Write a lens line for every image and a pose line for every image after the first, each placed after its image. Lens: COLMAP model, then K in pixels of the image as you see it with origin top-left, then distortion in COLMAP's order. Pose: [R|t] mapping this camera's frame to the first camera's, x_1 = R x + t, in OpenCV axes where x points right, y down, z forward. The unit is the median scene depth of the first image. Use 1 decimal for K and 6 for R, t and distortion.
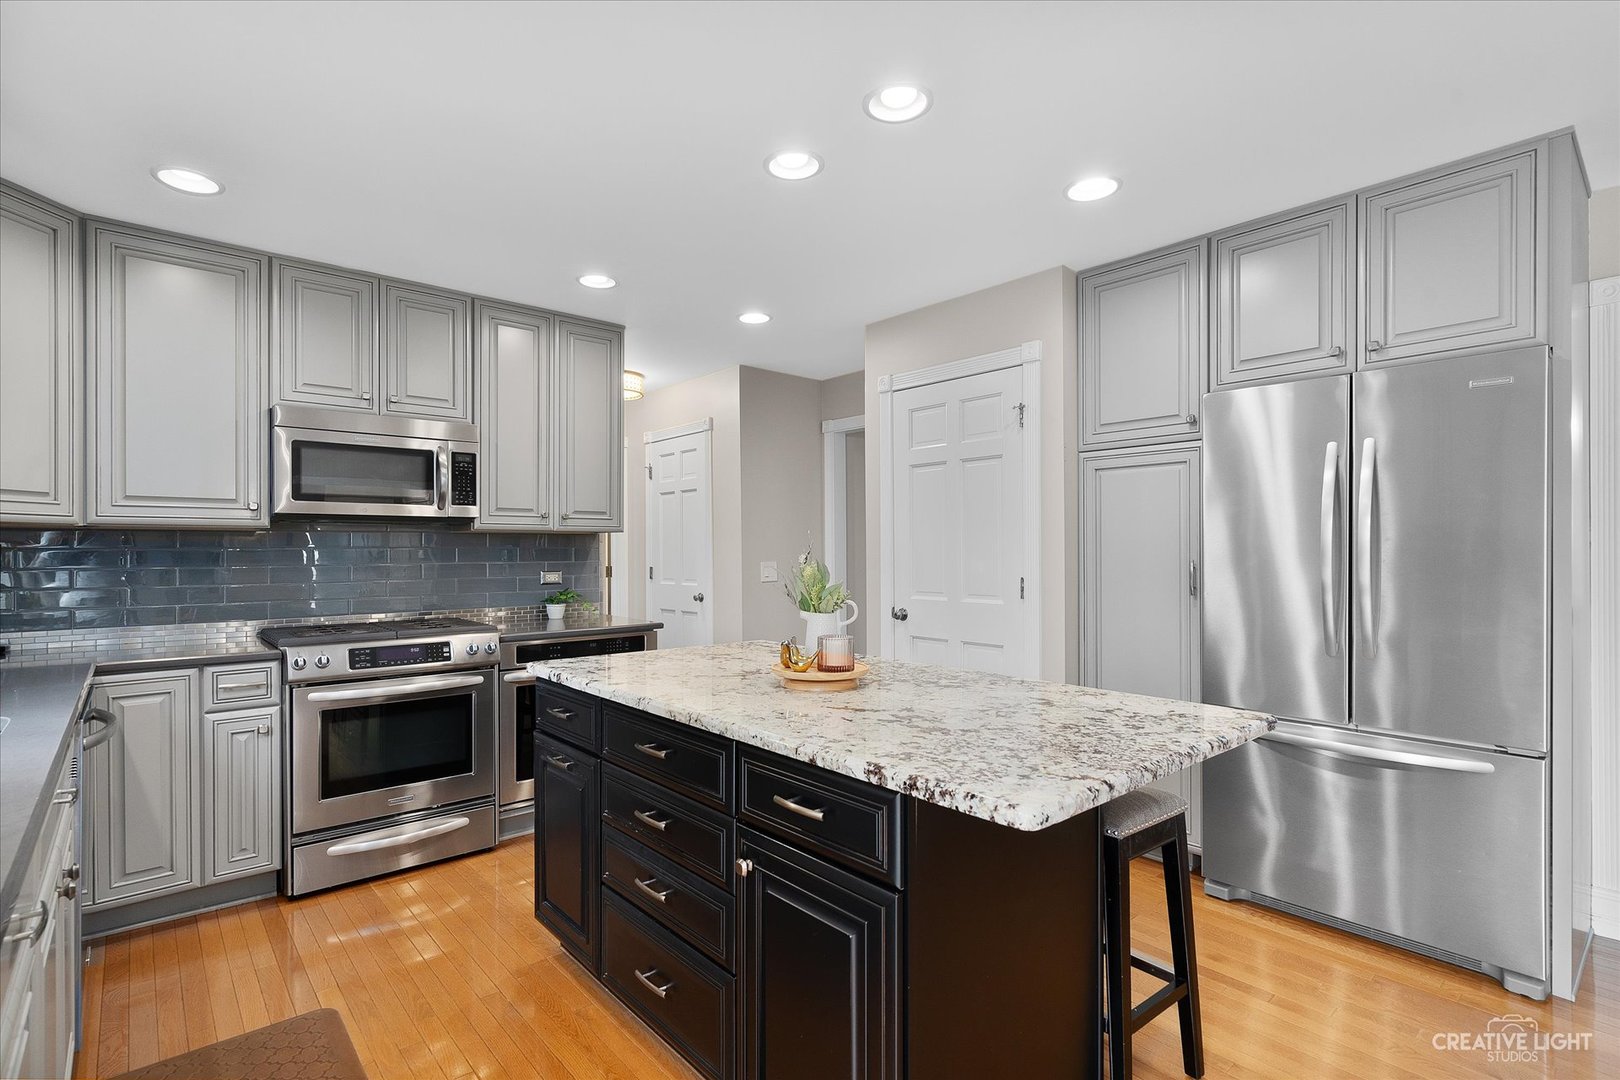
lens RADIAL K [[767.9, 0, 806.6], [0, 767.9, 550.6], [0, 0, 1]] dist [-0.003331, 0.000037]
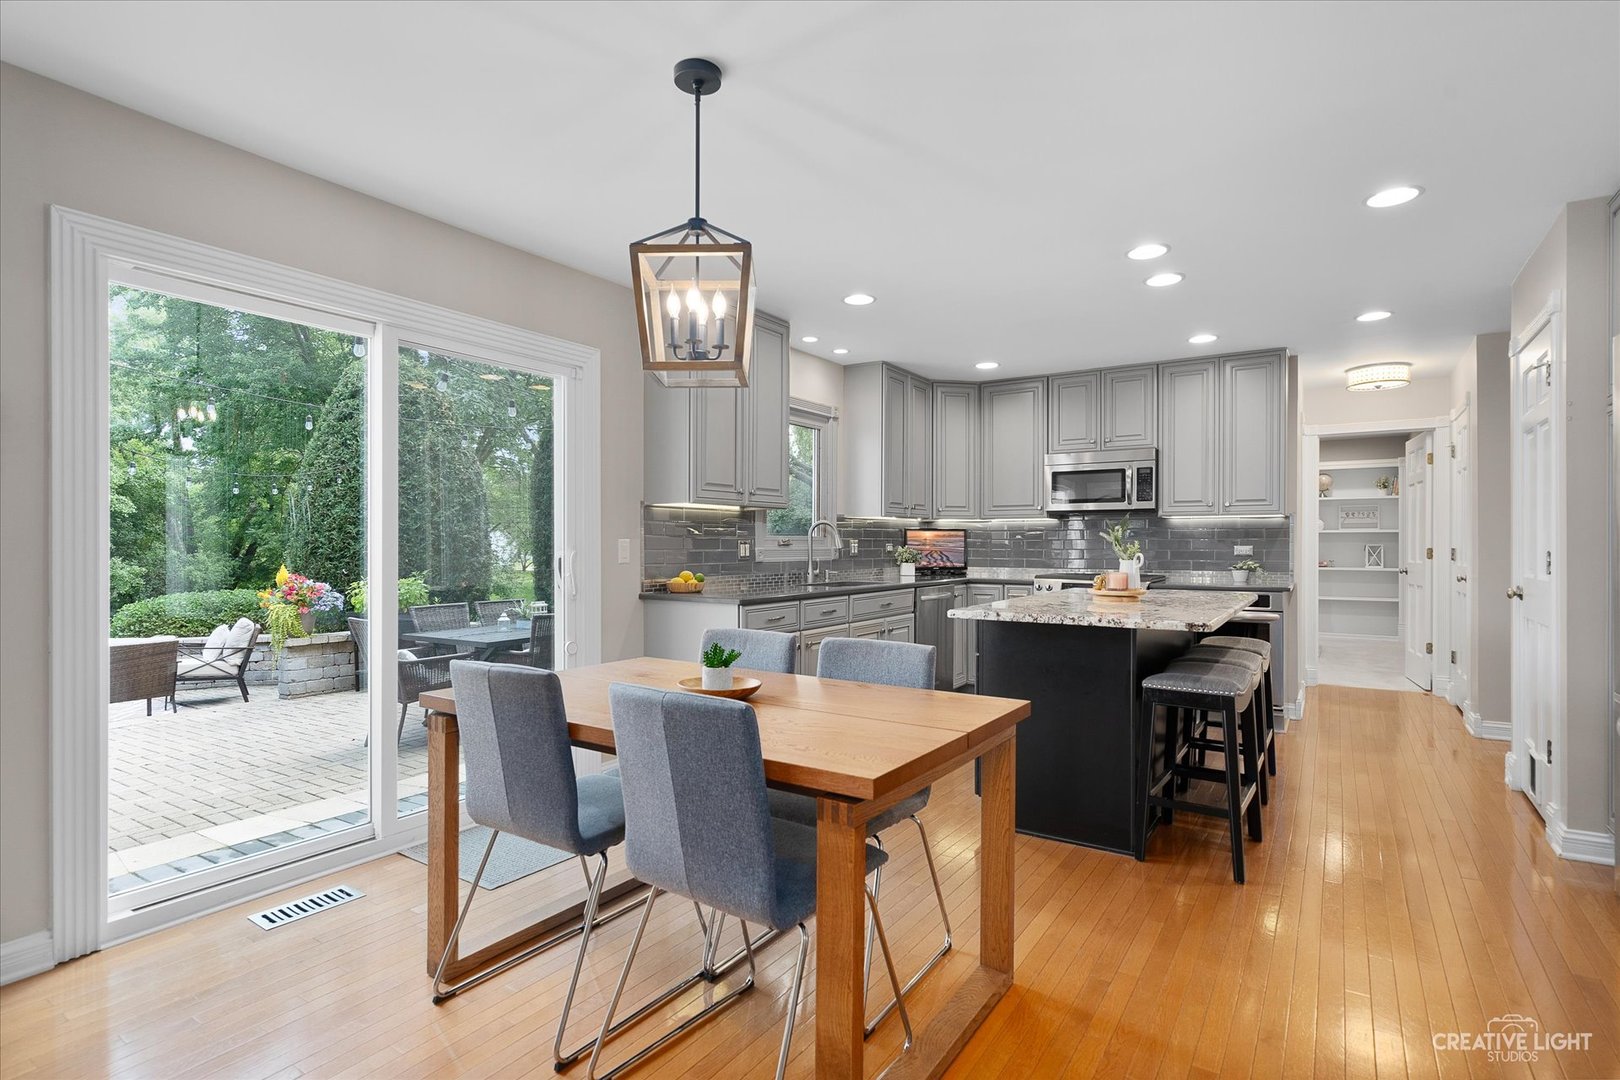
lens RADIAL K [[788.7, 0, 809.6], [0, 788.7, 546.1], [0, 0, 1]] dist [-0.005346, -0.000413]
pose [[0.269979, 0.006560, -0.962844, 0.925742], [-0.002808, 0.999978, 0.006025, 0.025622], [0.962862, 0.001077, 0.269992, -0.090502]]
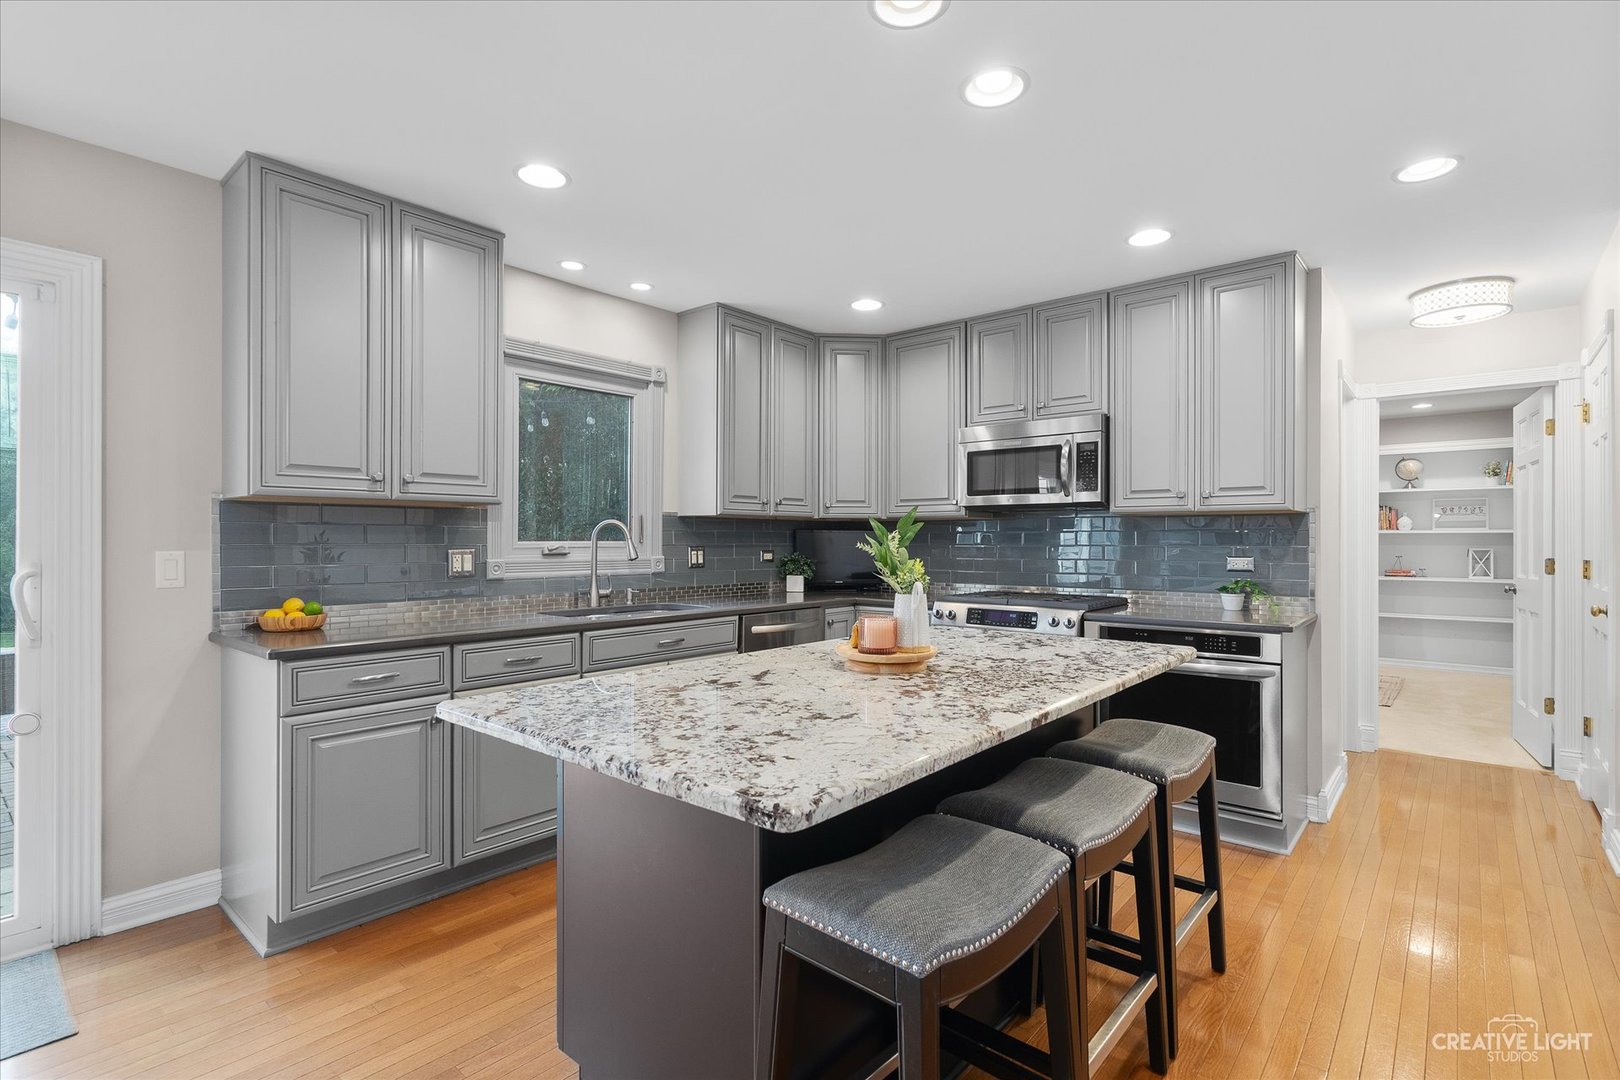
lens RADIAL K [[767.9, 0, 809.8], [0, 767.9, 540.1], [0, 0, 1]] dist [-0.003331, 0.000037]
pose [[0.156738, 0.002905, -0.987636, 0.562792], [-0.003693, 0.999990, 0.002355, 0.009004], [0.987633, 0.003278, 0.156747, 0.453426]]
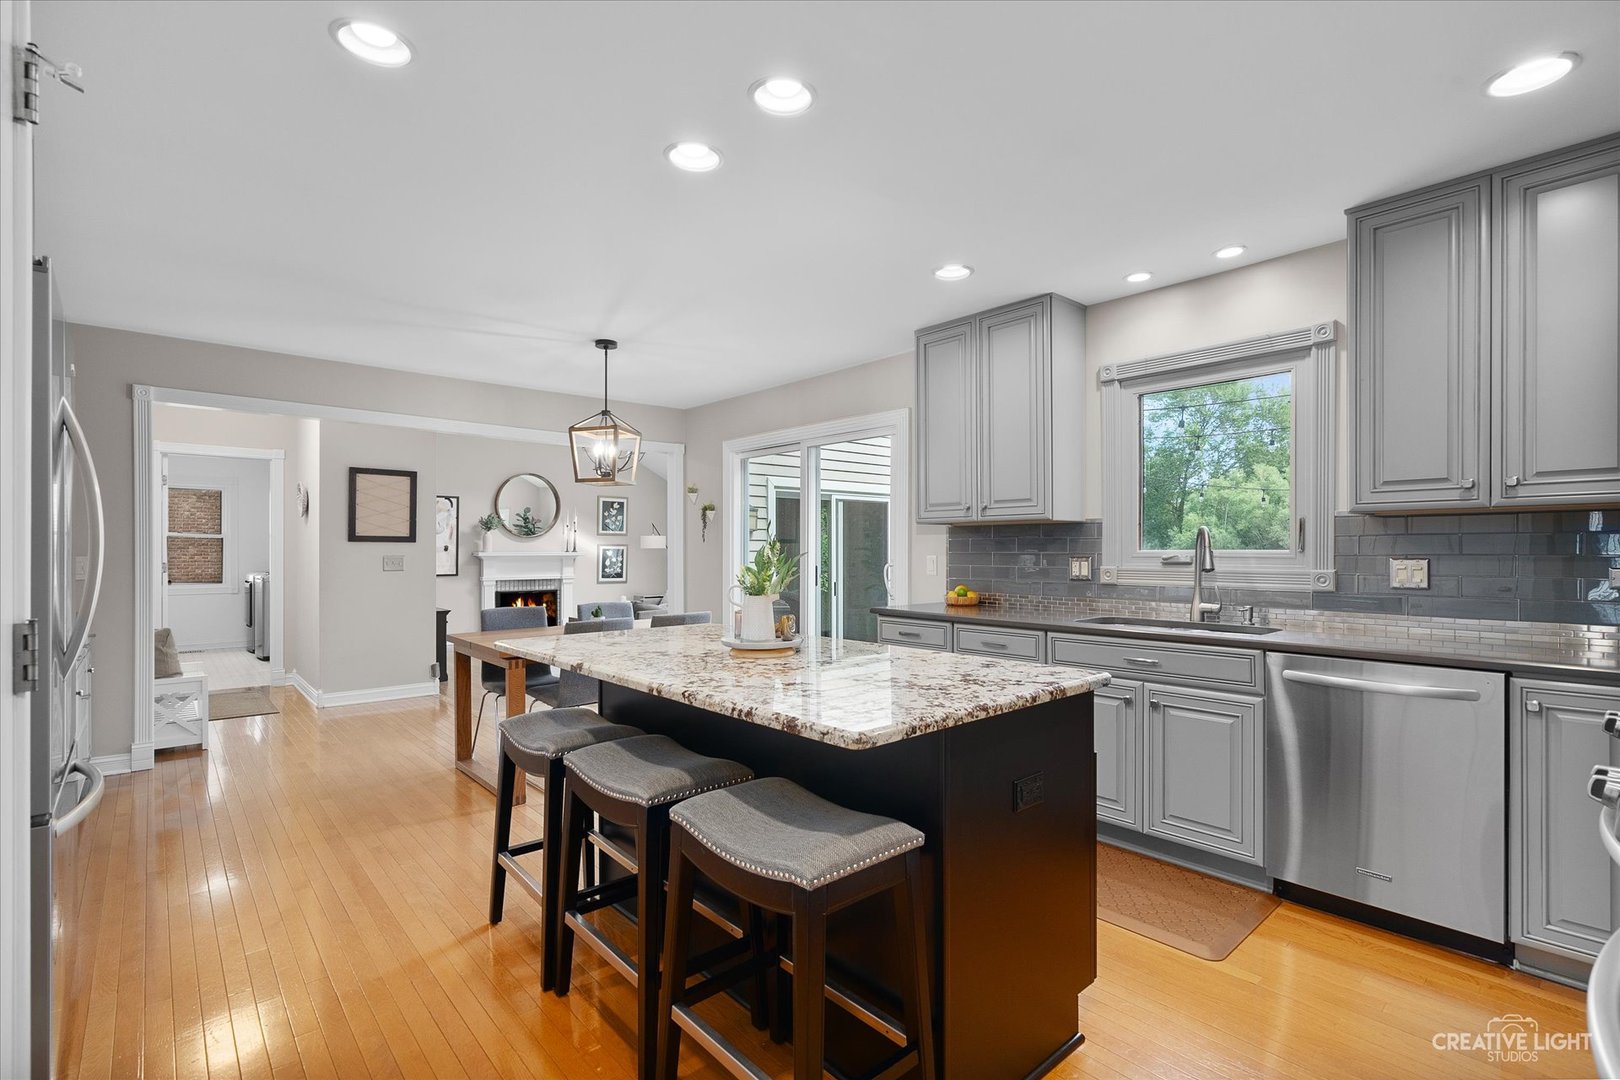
lens RADIAL K [[767.9, 0, 807.5], [0, 767.9, 549.1], [0, 0, 1]] dist [-0.003331, 0.000037]
pose [[-0.999854, -0.004050, -0.016626, -0.025658], [-0.003954, 0.999975, -0.005779, 0.020463], [0.016649, -0.005713, -0.999845, 1.308577]]
